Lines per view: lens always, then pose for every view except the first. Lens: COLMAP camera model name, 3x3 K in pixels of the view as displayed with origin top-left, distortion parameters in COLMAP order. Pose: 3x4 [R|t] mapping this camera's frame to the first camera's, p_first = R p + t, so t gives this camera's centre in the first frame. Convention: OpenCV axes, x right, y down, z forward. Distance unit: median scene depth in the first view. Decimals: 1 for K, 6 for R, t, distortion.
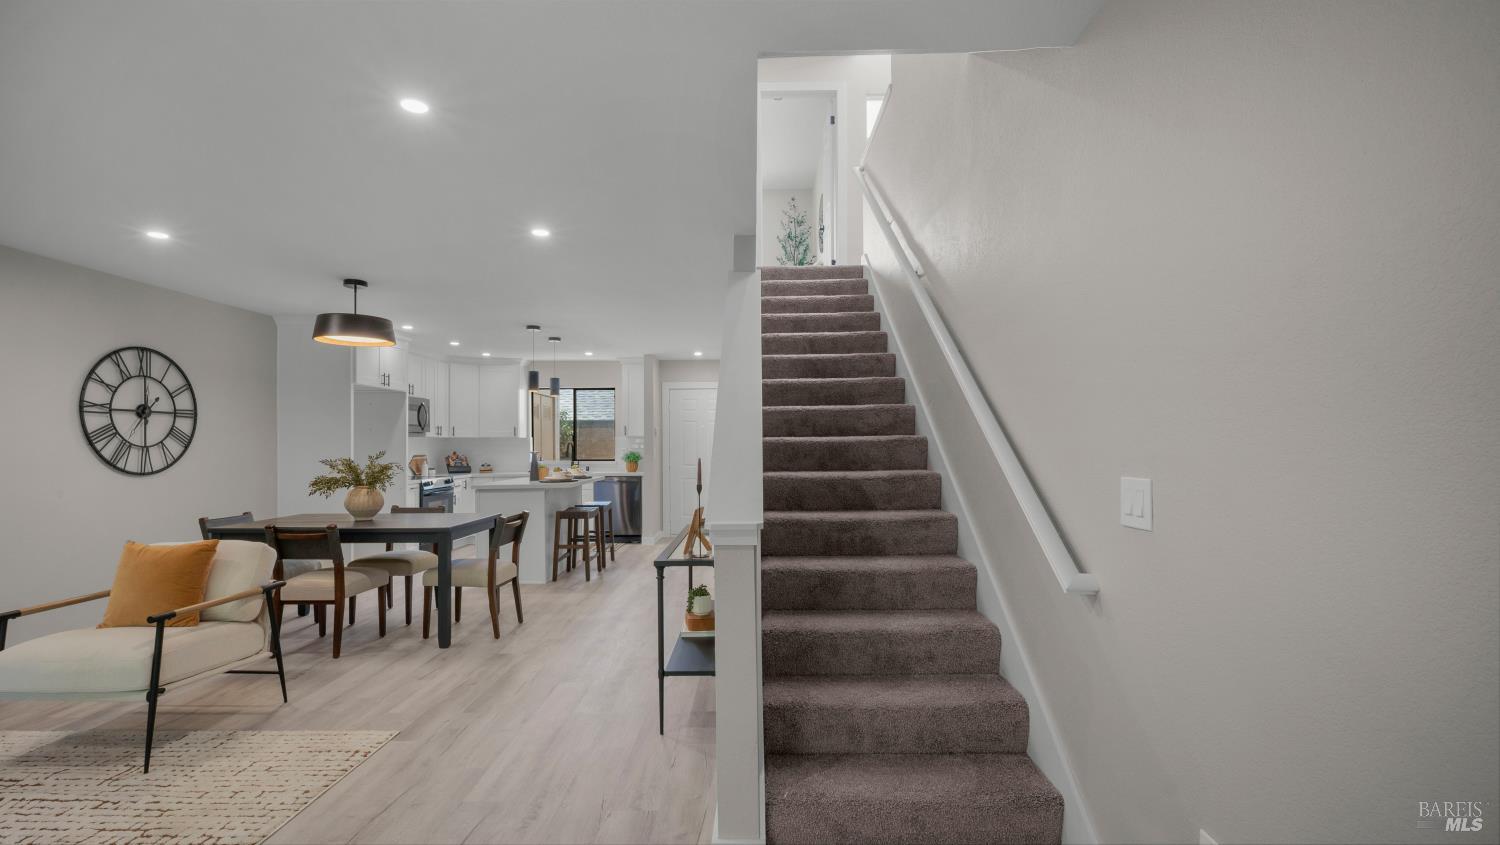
lens RADIAL K [[672.8, 0, 744.7], [0, 672.8, 431.7], [0, 0, 1]] dist [0.012948, -0.008116]
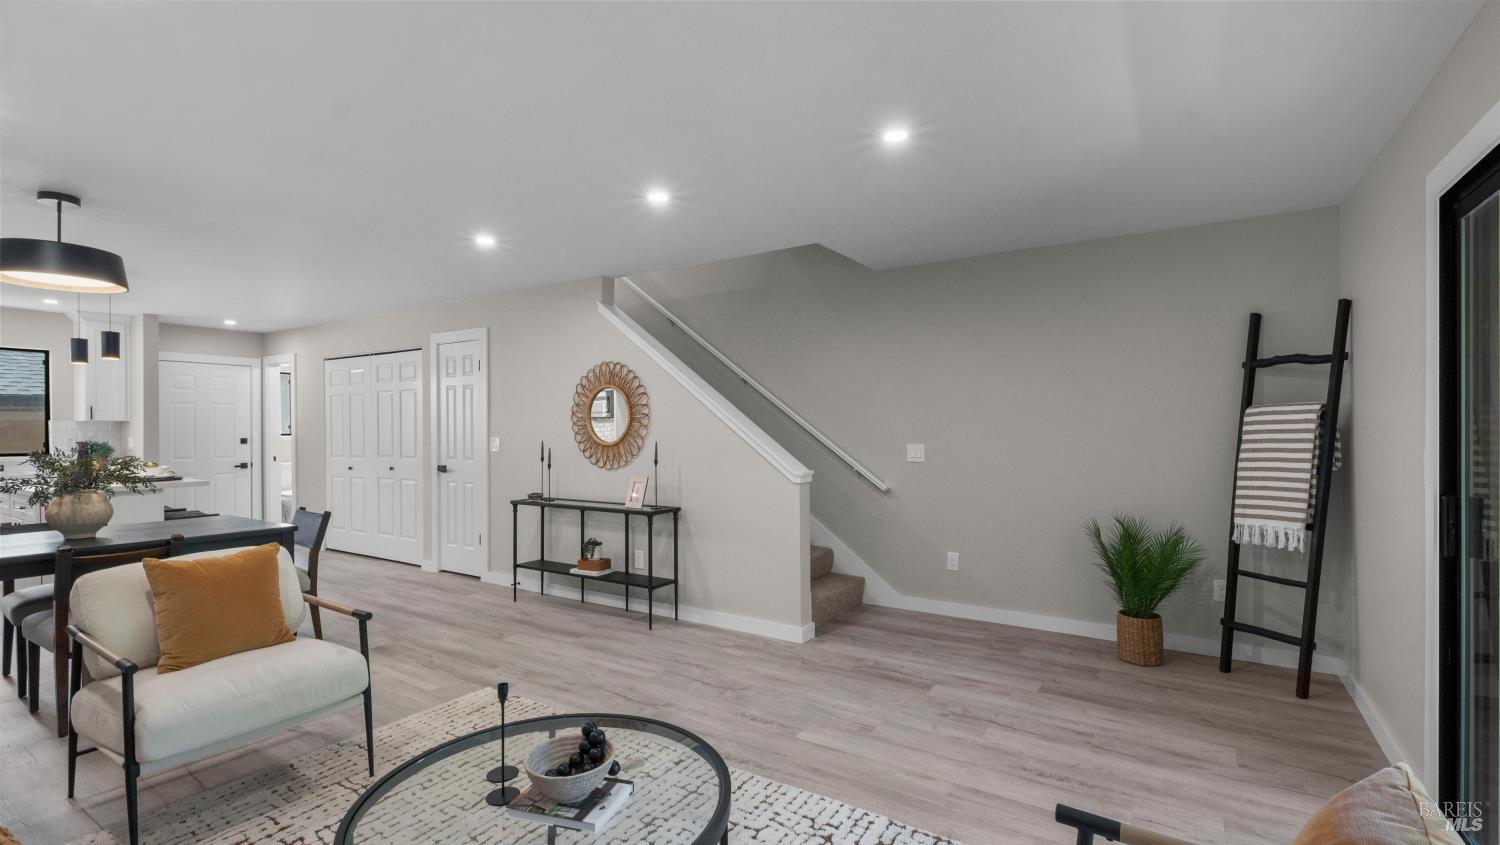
lens RADIAL K [[672.8, 0, 744.7], [0, 672.8, 431.7], [0, 0, 1]] dist [0.012948, -0.008116]
pose [[0.539267, 0.002591, 0.842131, -0.728707], [-0.017303, 0.999818, 0.008004, 0.001602], [-0.841957, -0.018888, 0.539214, 0.027334]]
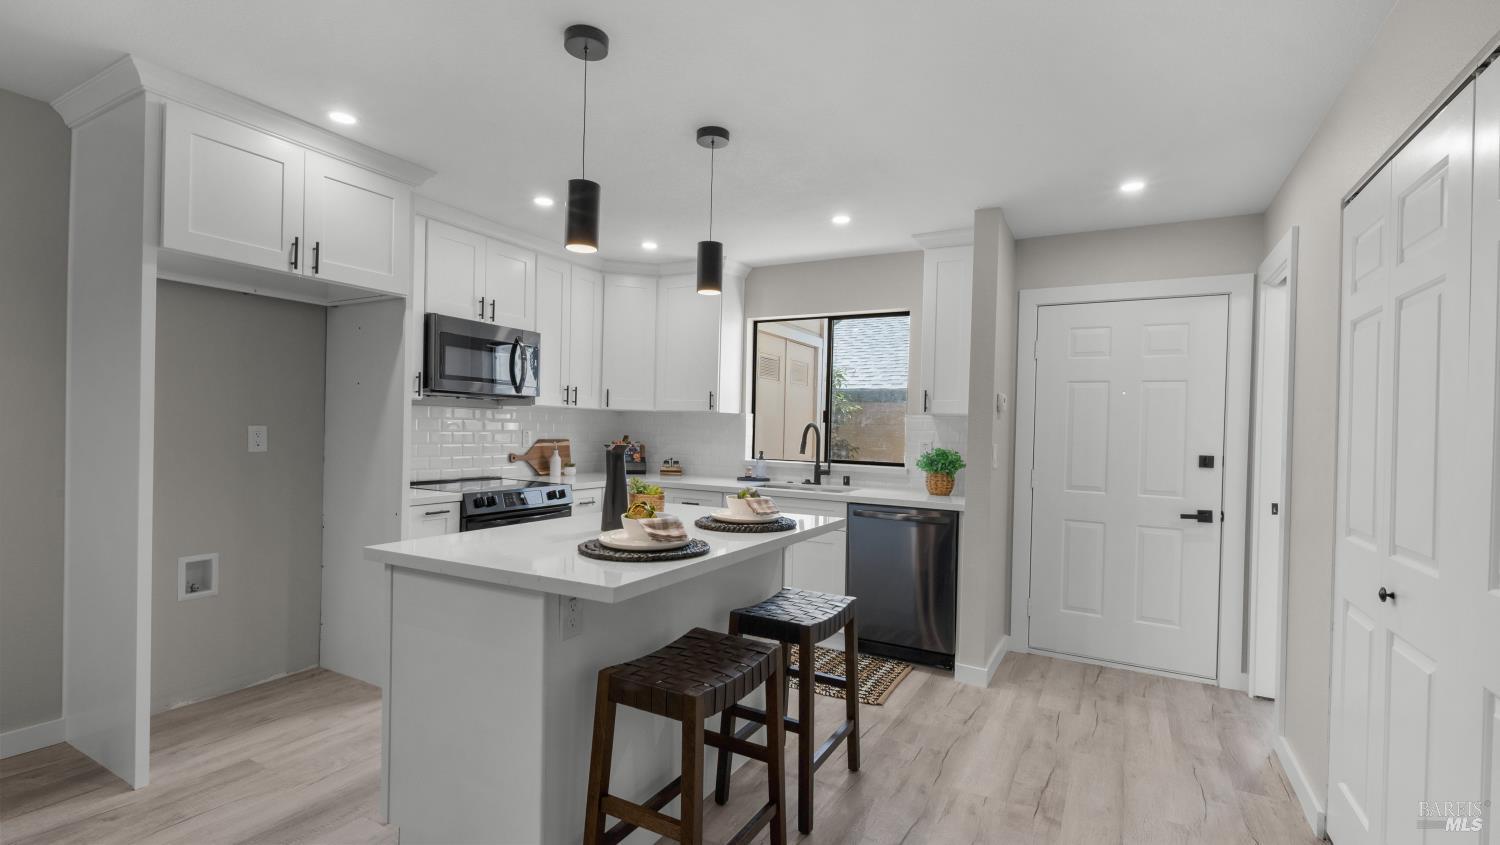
lens RADIAL K [[672.8, 0, 744.7], [0, 672.8, 431.7], [0, 0, 1]] dist [0.012948, -0.008116]
pose [[0.878724, 0.032874, -0.476197, -0.128052], [-0.023332, 0.999391, 0.025937, 0.017120], [0.476760, -0.011681, 0.878956, 0.991945]]
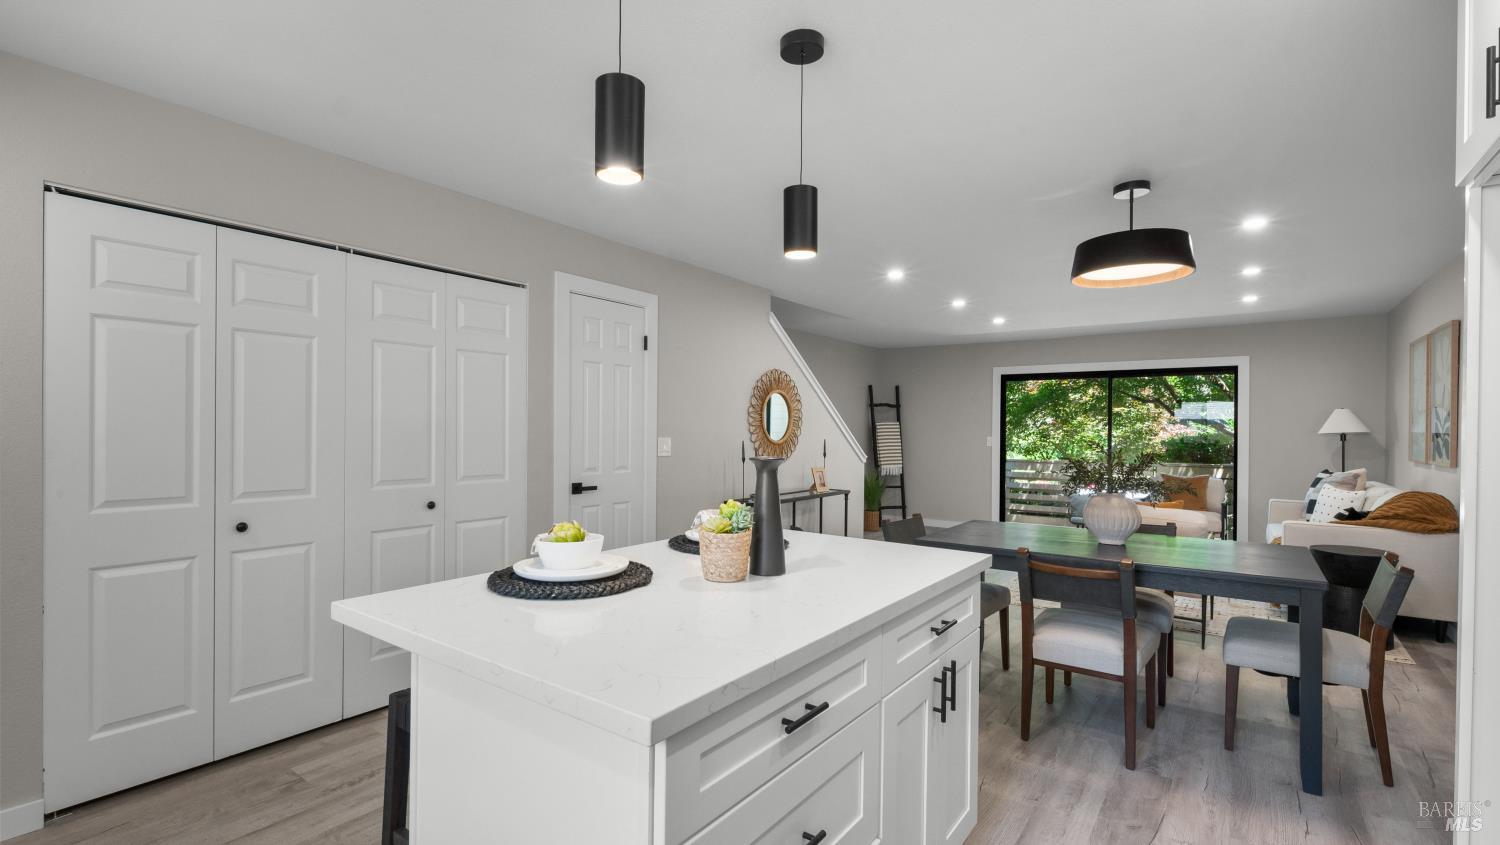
lens RADIAL K [[672.8, 0, 744.7], [0, 672.8, 431.7], [0, 0, 1]] dist [0.012948, -0.008116]
pose [[-0.810557, -0.000545, 0.585660, -0.614278], [-0.012611, 0.999784, -0.016524, 0.032101], [-0.585524, -0.020779, -0.810389, 1.638641]]
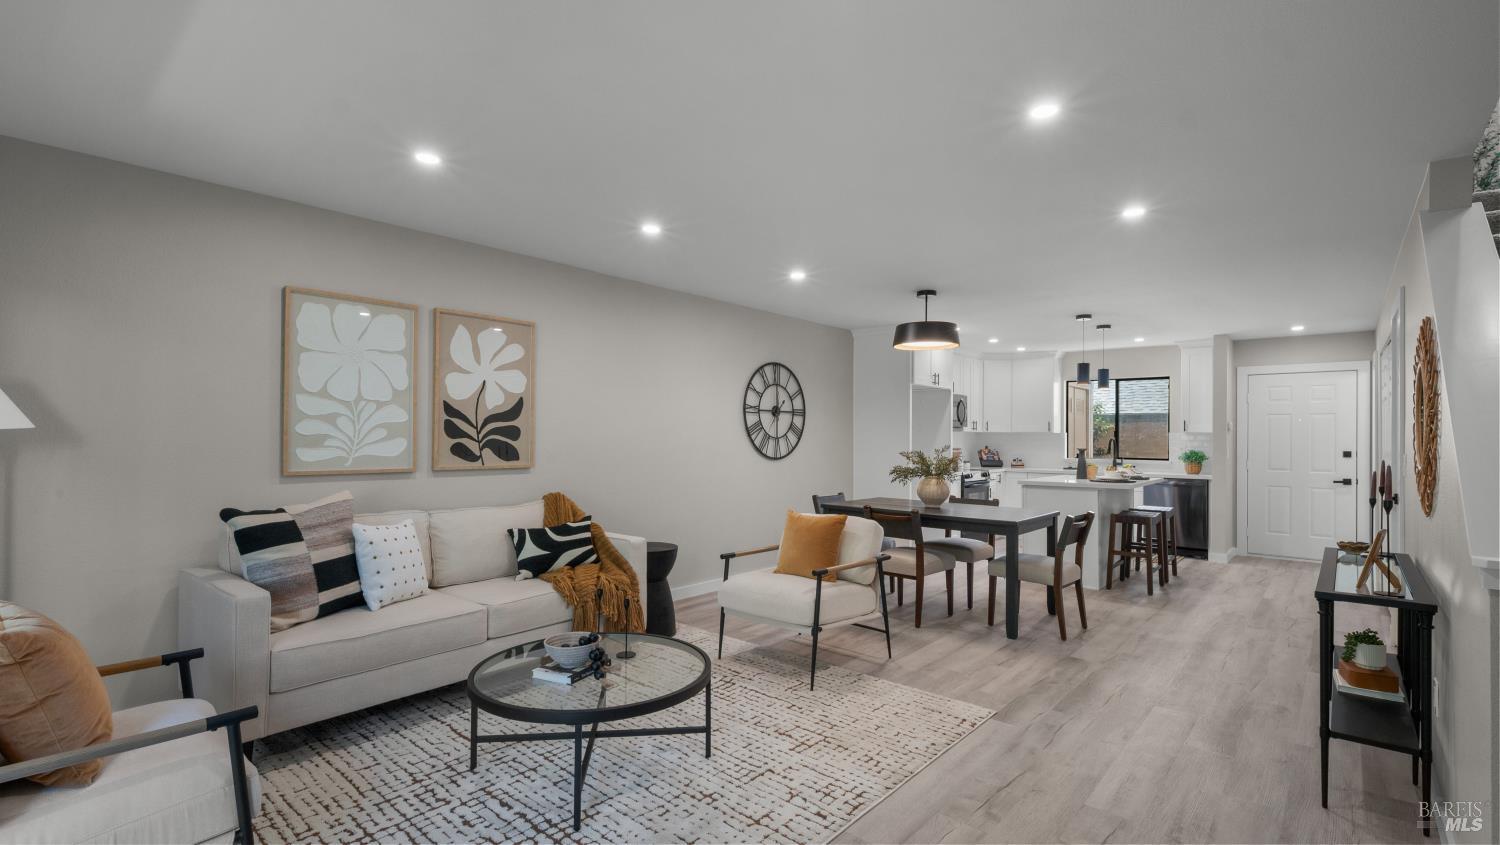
lens RADIAL K [[672.8, 0, 744.7], [0, 672.8, 431.7], [0, 0, 1]] dist [0.012948, -0.008116]
pose [[0.758133, 0.008469, -0.652045, -0.073172], [-0.002166, 0.999943, 0.010470, -0.003444], [0.652097, -0.006525, 0.758108, -0.033814]]
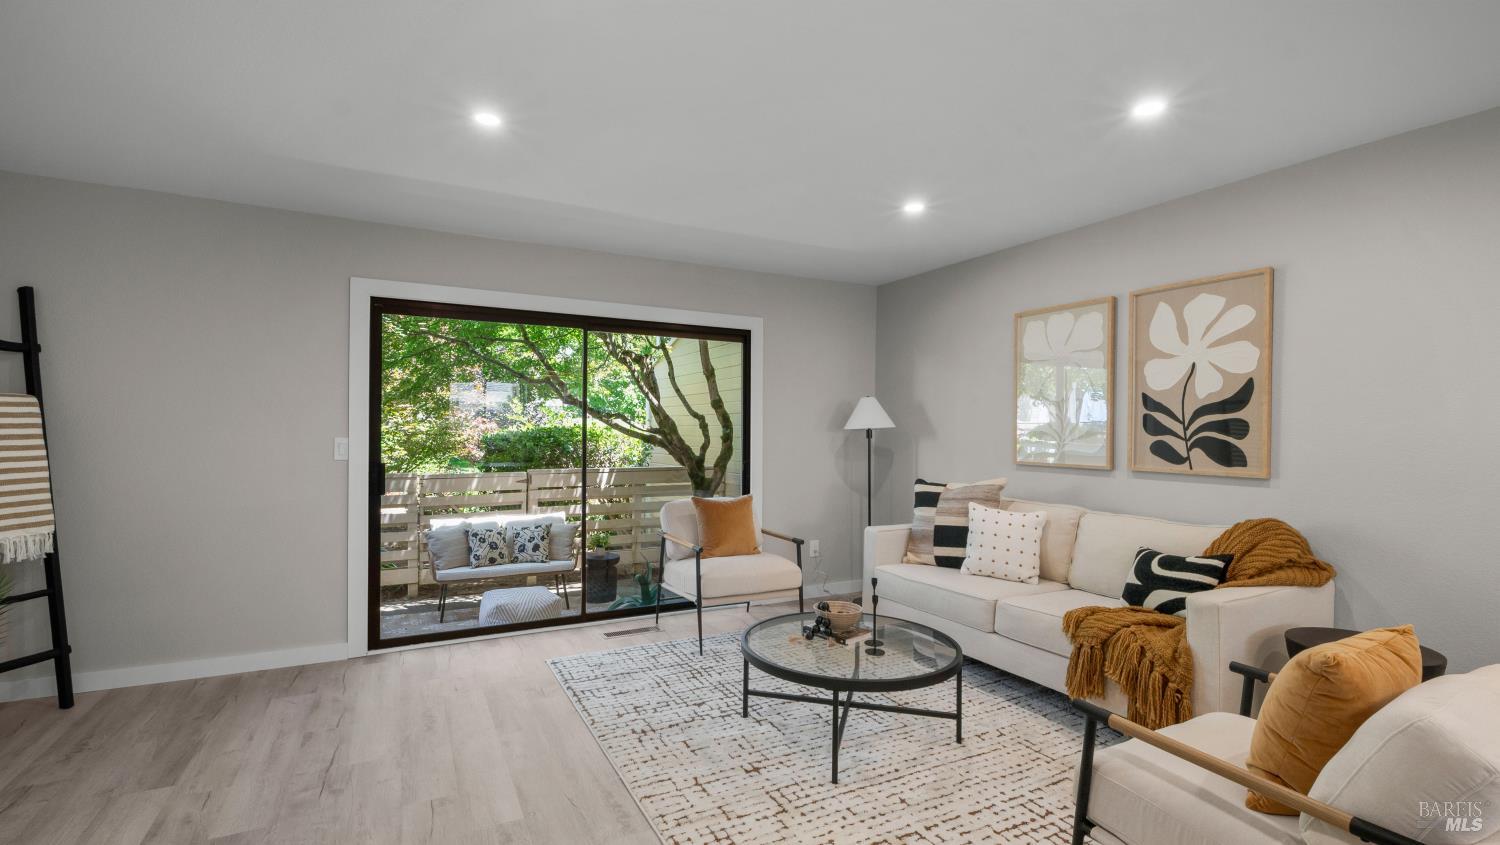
lens RADIAL K [[672.8, 0, 744.7], [0, 672.8, 431.7], [0, 0, 1]] dist [0.012948, -0.008116]
pose [[-0.882392, 0.002479, -0.470509, -0.158024], [0.007725, 0.999928, -0.009219, 0.012435], [0.470452, -0.011770, -0.882347, 0.743598]]
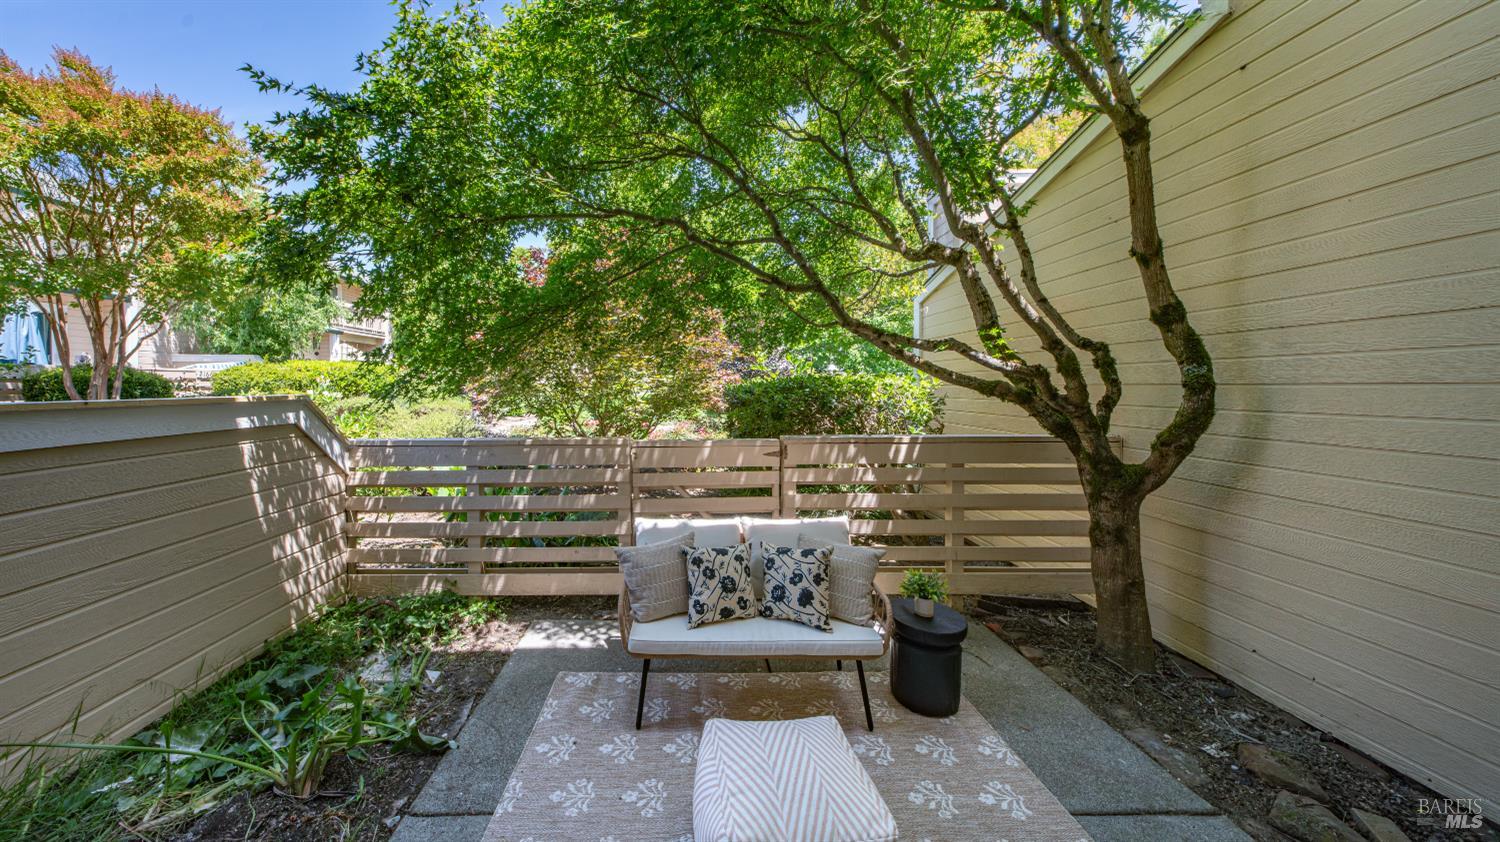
lens RADIAL K [[470.2, 0, 684.9], [0, 470.2, 404.3], [0, 0, 1]] dist [0.001166, 0.000006]
pose [[-0.999824, 0.012963, -0.013562, -0.283179], [0.012663, 0.999677, 0.022023, 0.016207], [0.013843, 0.021848, -0.999665, -0.089425]]
